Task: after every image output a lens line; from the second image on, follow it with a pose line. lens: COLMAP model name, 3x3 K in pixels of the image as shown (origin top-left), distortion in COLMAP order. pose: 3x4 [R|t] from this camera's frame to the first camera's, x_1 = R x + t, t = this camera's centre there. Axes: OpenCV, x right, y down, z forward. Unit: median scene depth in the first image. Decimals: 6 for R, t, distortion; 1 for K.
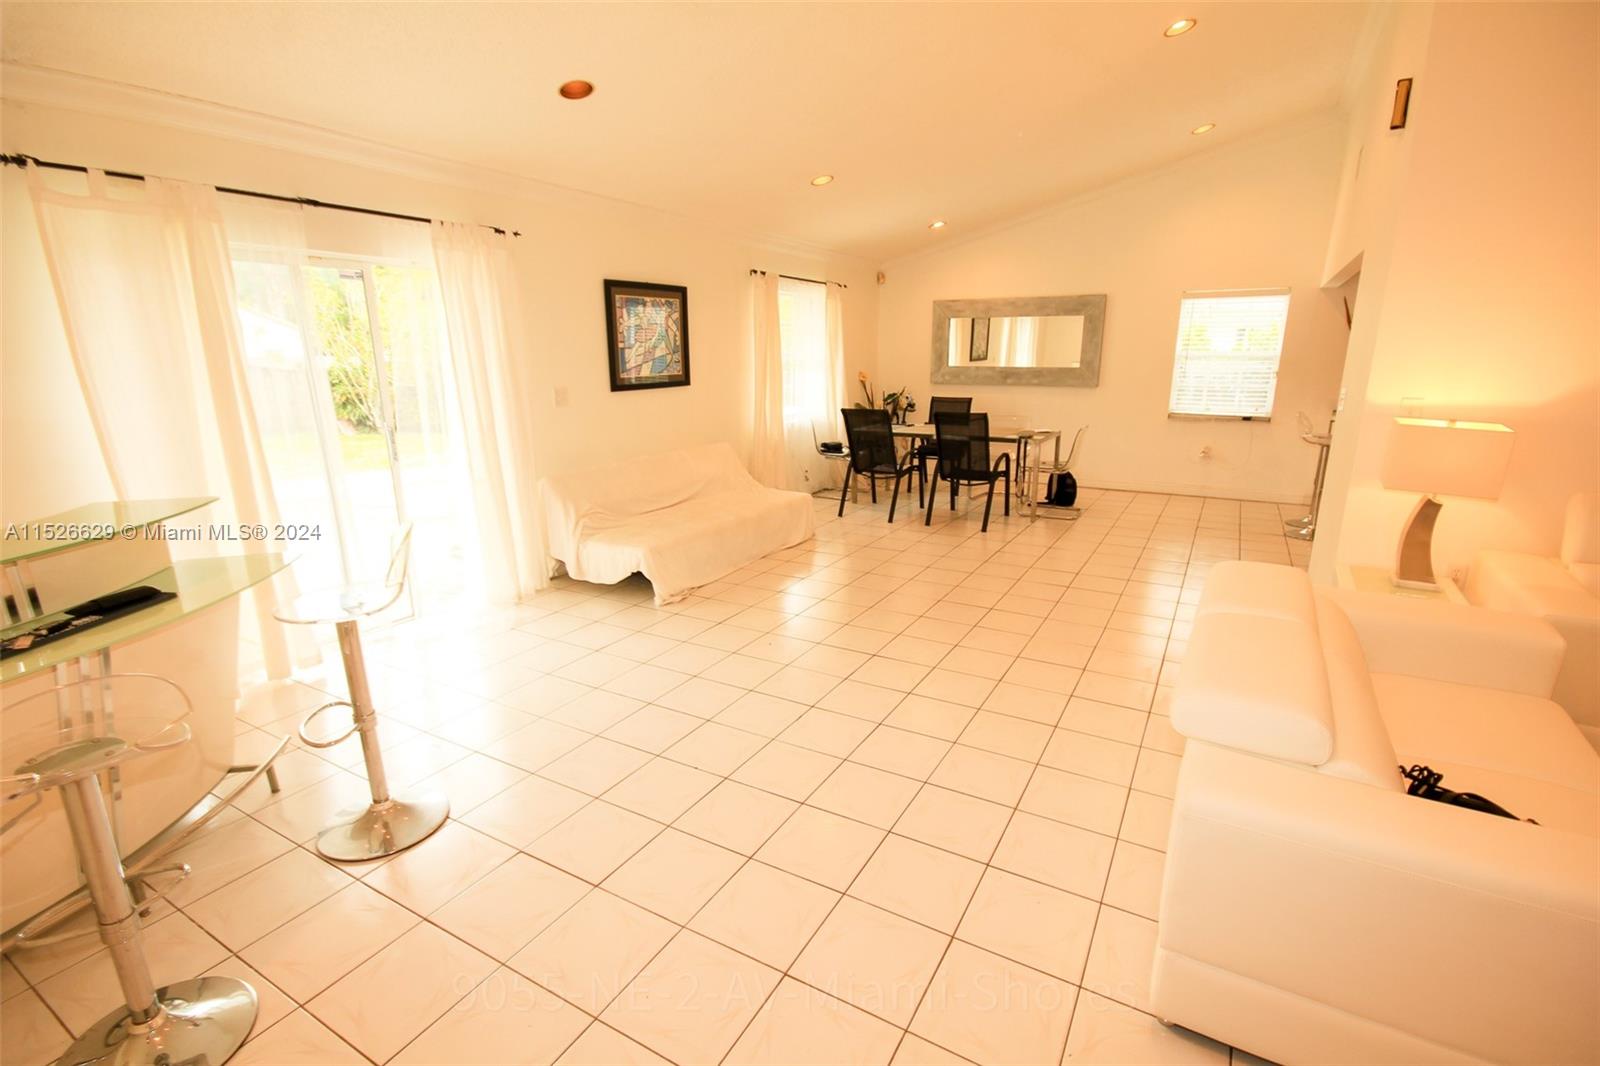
lens RADIAL K [[742.8, 0, 807.3], [0, 742.8, 544.0], [0, 0, 1]] dist [0.012837, -0.016408]
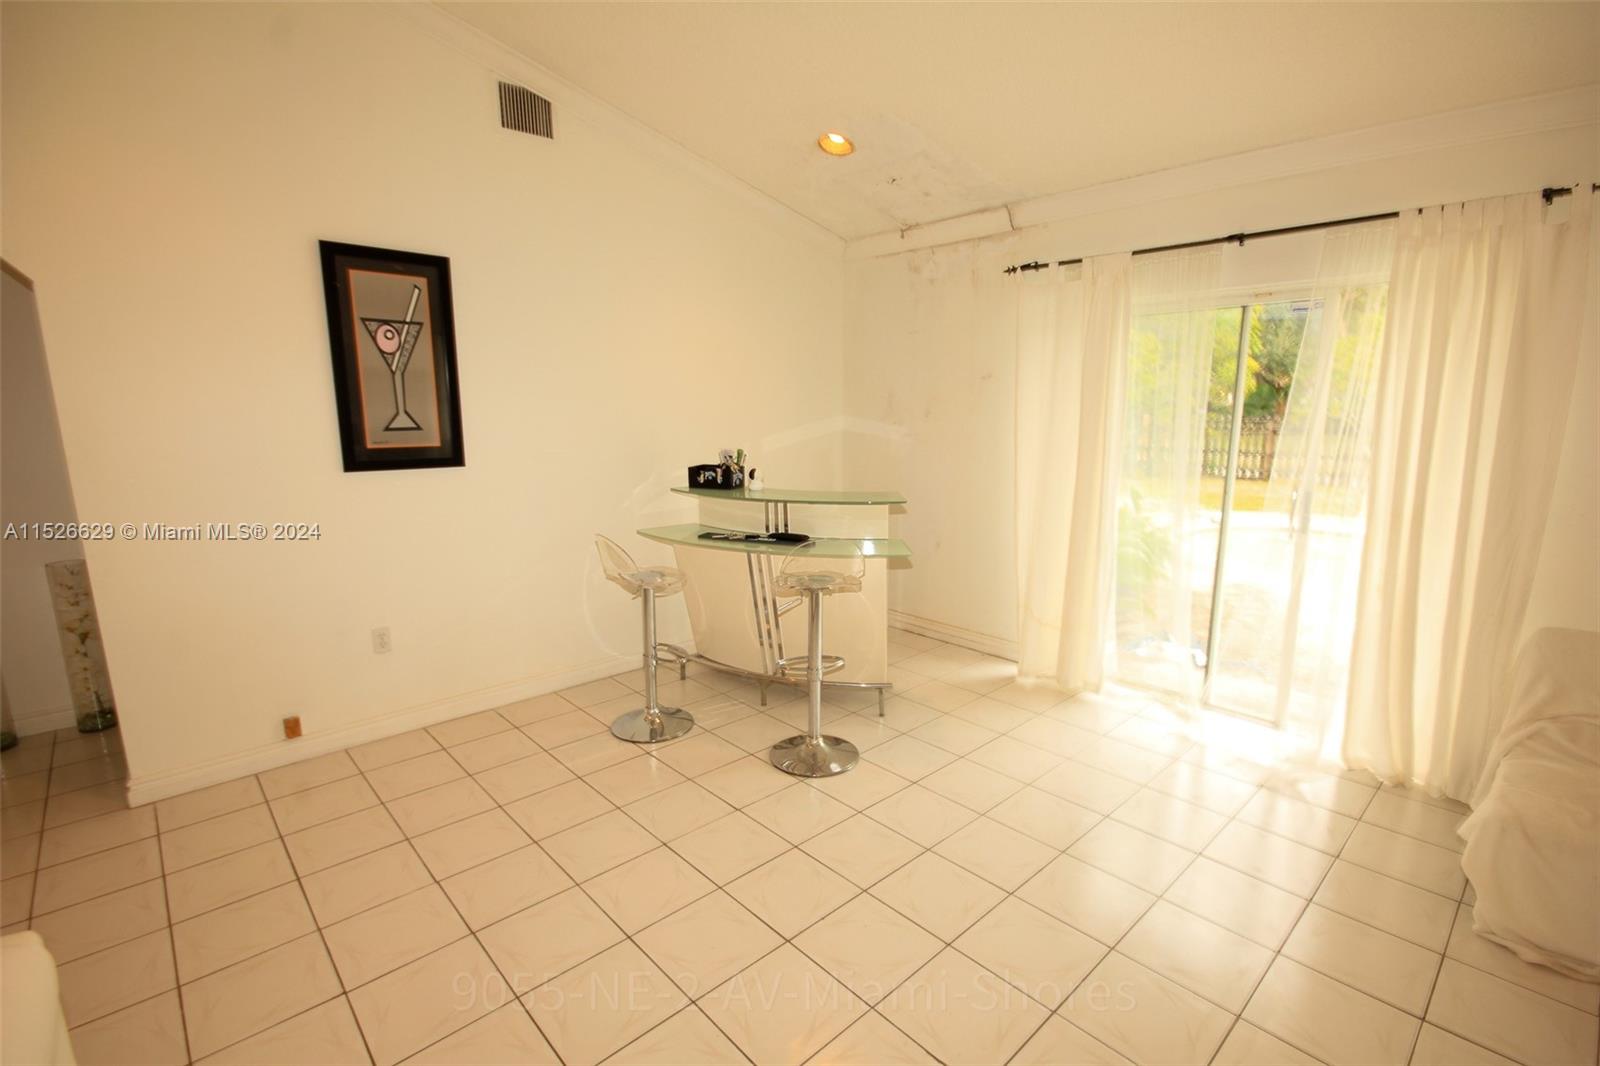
lens RADIAL K [[743.2, 0, 807.5], [0, 743.2, 545.4], [0, 0, 1]] dist [0.015074, -0.018065]
pose [[-0.300649, 0.195239, -0.933537, 0.386933], [-0.227525, 0.935879, 0.269004, -0.212857], [0.926198, 0.293279, -0.236950, 0.772906]]
